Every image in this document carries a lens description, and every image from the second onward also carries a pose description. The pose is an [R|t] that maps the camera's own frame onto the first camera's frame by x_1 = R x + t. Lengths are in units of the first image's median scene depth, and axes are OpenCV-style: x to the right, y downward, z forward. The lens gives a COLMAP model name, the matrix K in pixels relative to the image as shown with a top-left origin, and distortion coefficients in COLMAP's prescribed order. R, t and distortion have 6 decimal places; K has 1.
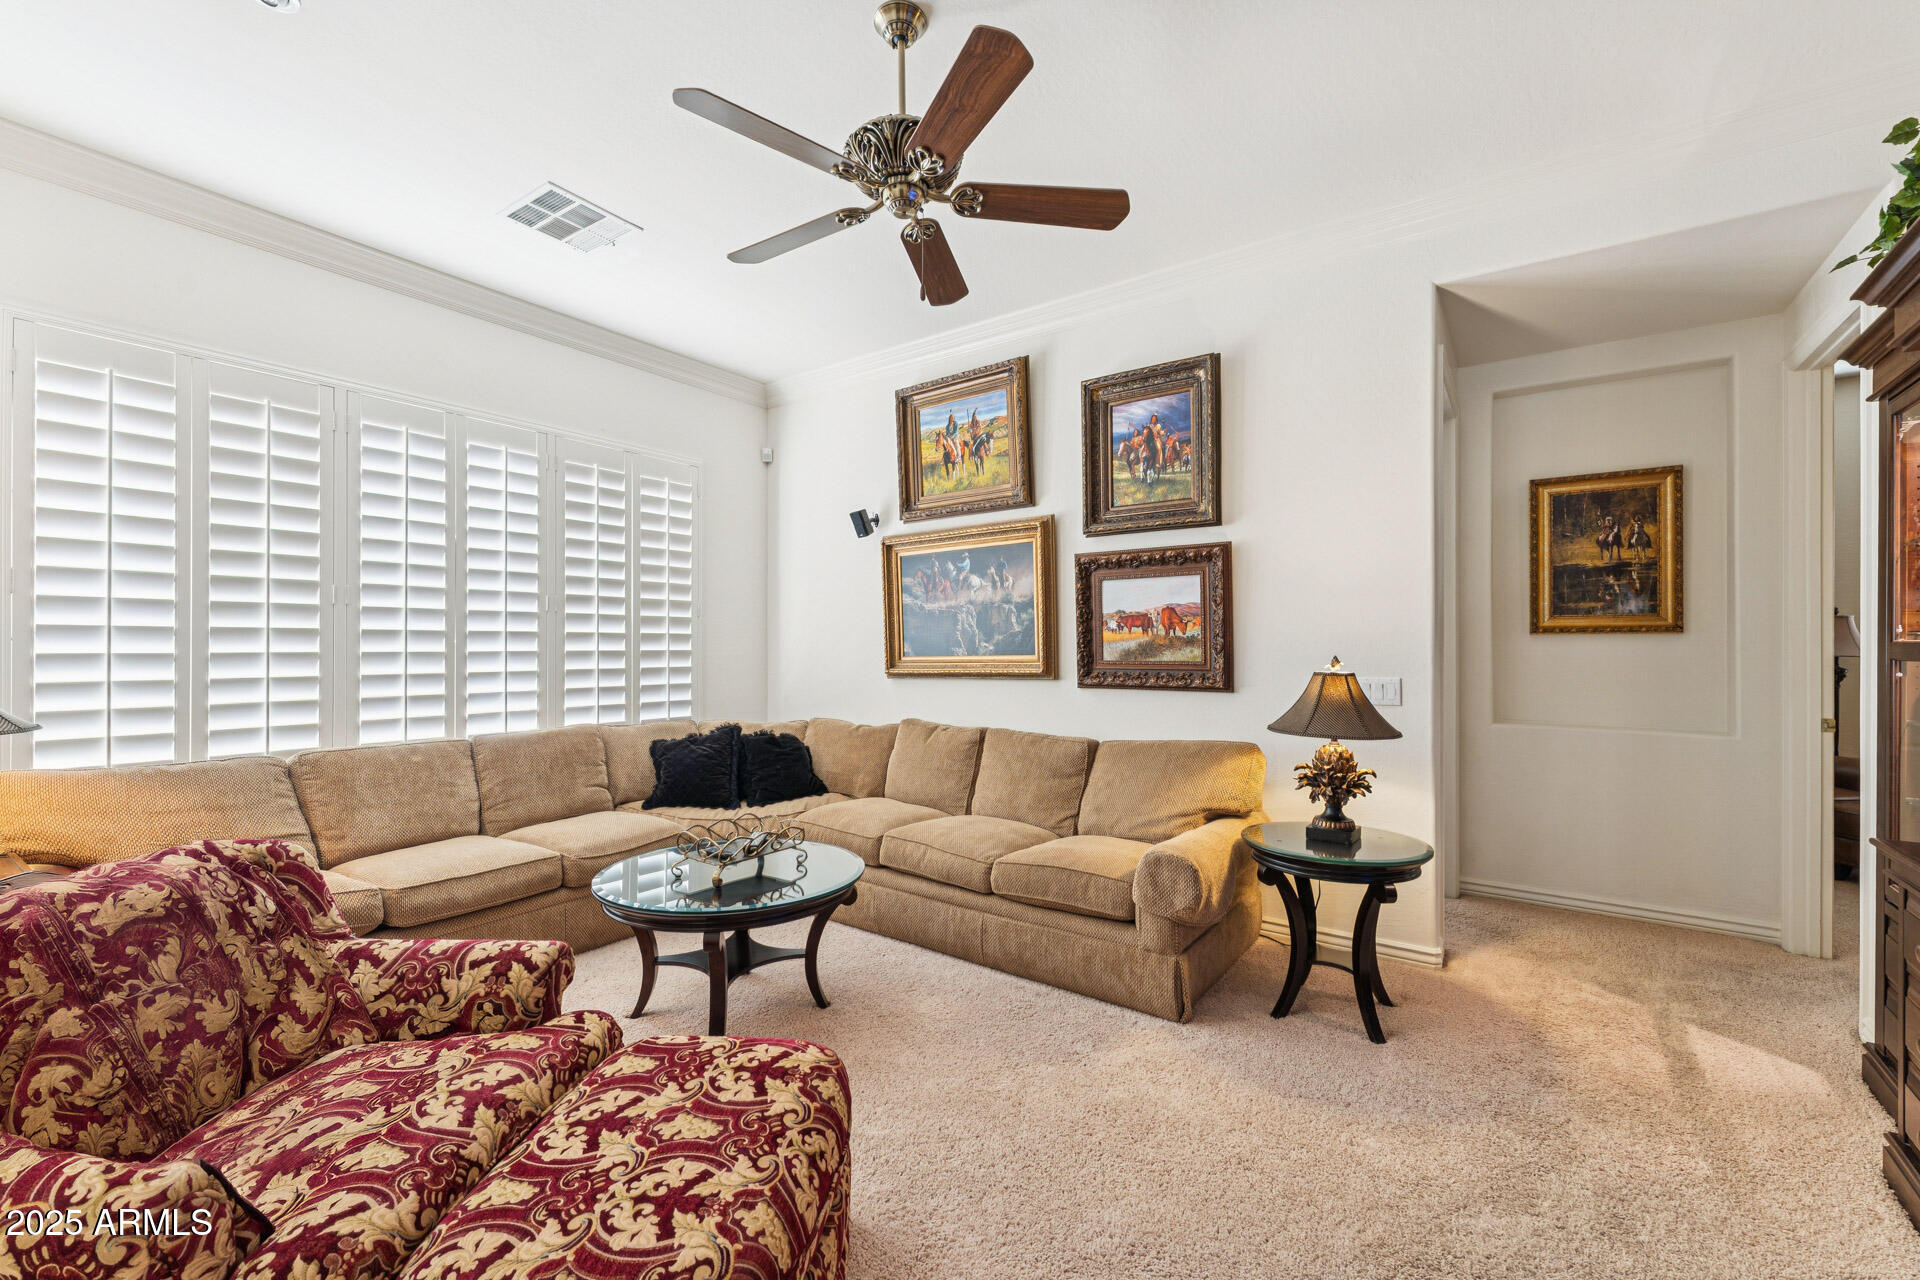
lens RADIAL K [[787.4, 0, 955.1], [0, 787.4, 640.1], [0, 0, 1]] dist [0.001378, 0.001034]
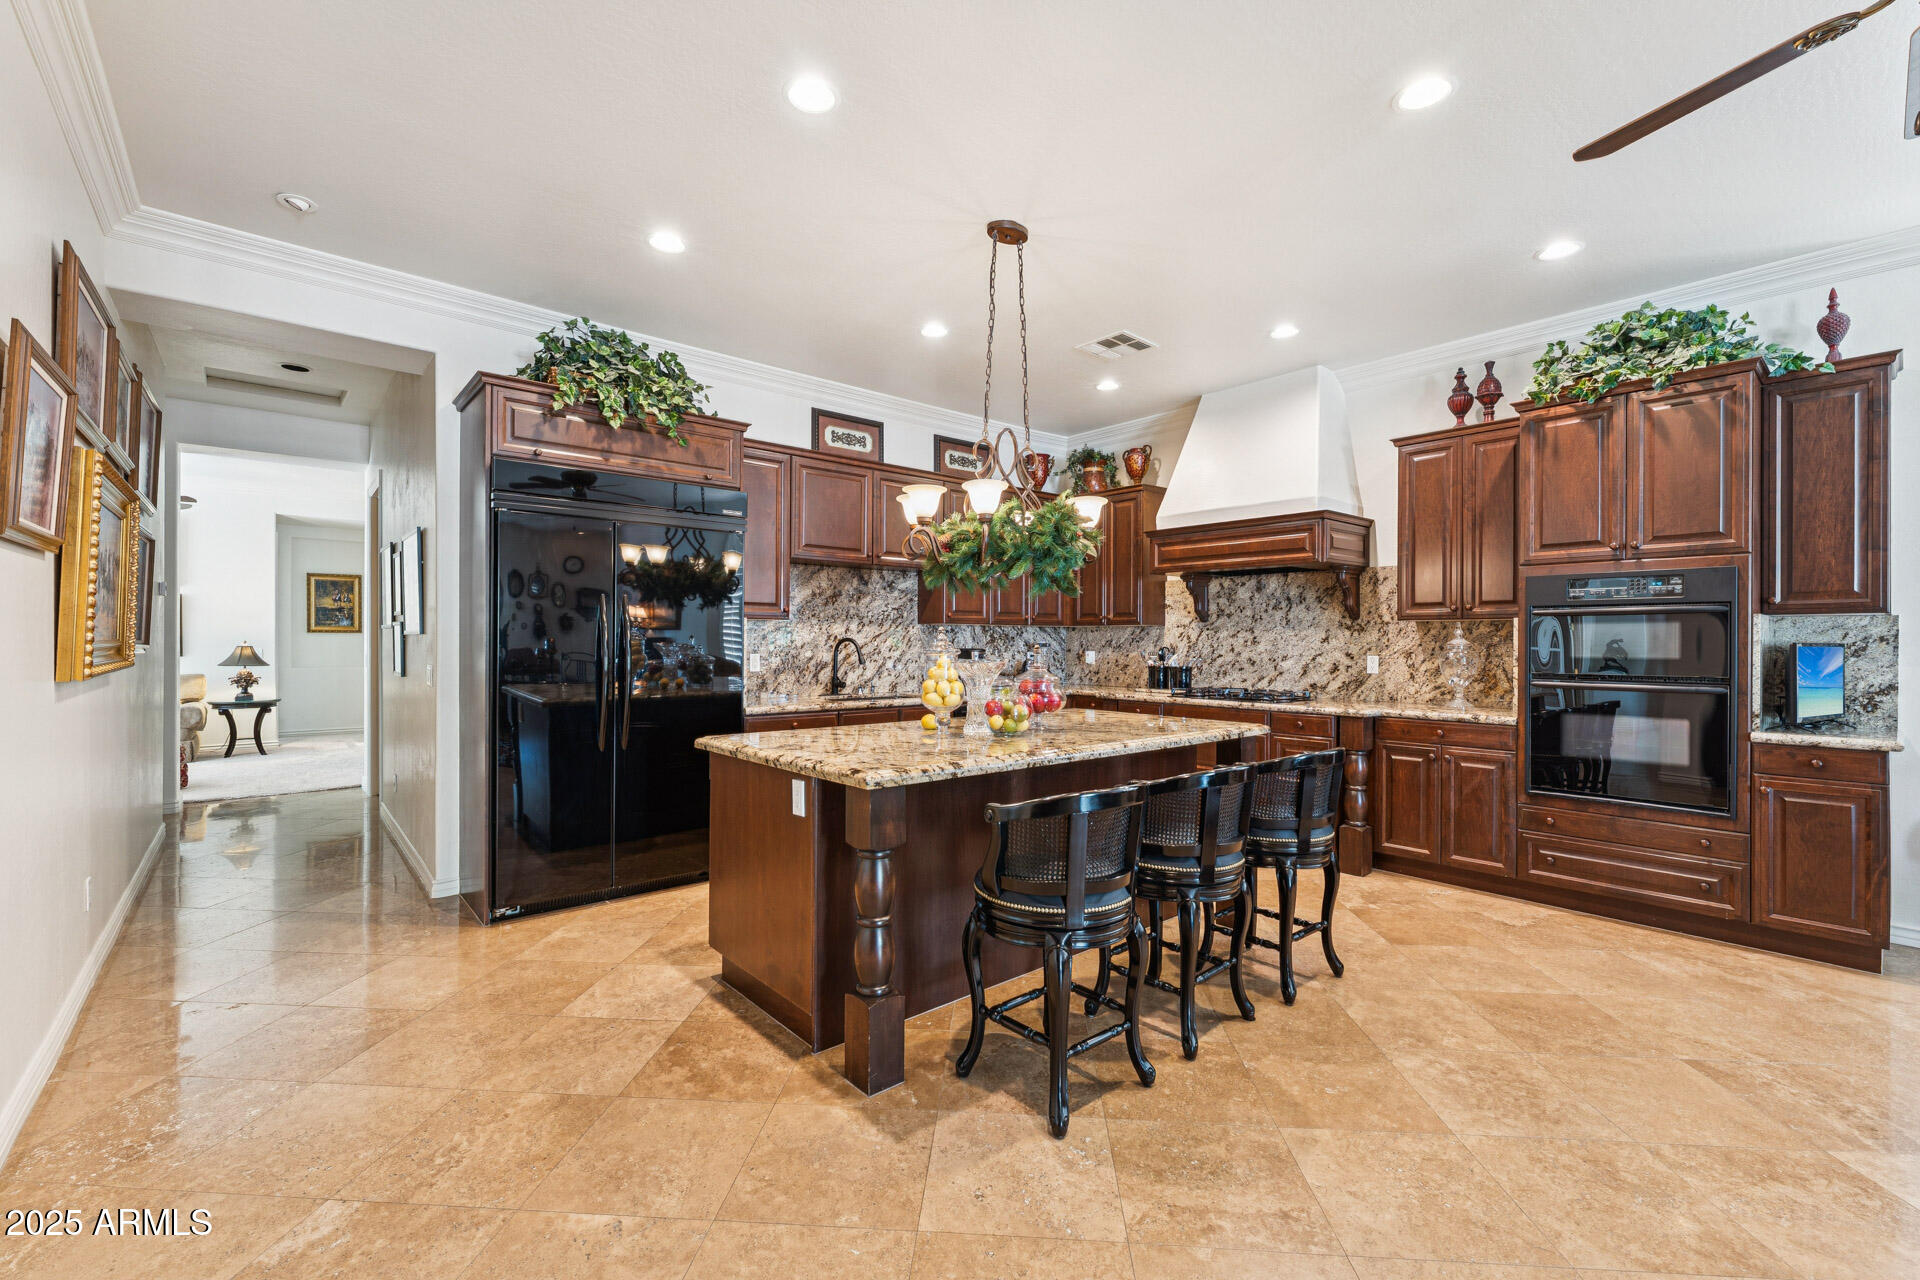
lens RADIAL K [[787.4, 0, 936.9], [0, 787.4, 642.0], [0, 0, 1]] dist [0.001378, 0.001034]
pose [[0.245762, -0.004440, 0.969320, -1.340032], [-0.009345, 0.999932, 0.006950, -0.015703], [-0.969285, -0.010766, 0.245704, -1.730189]]
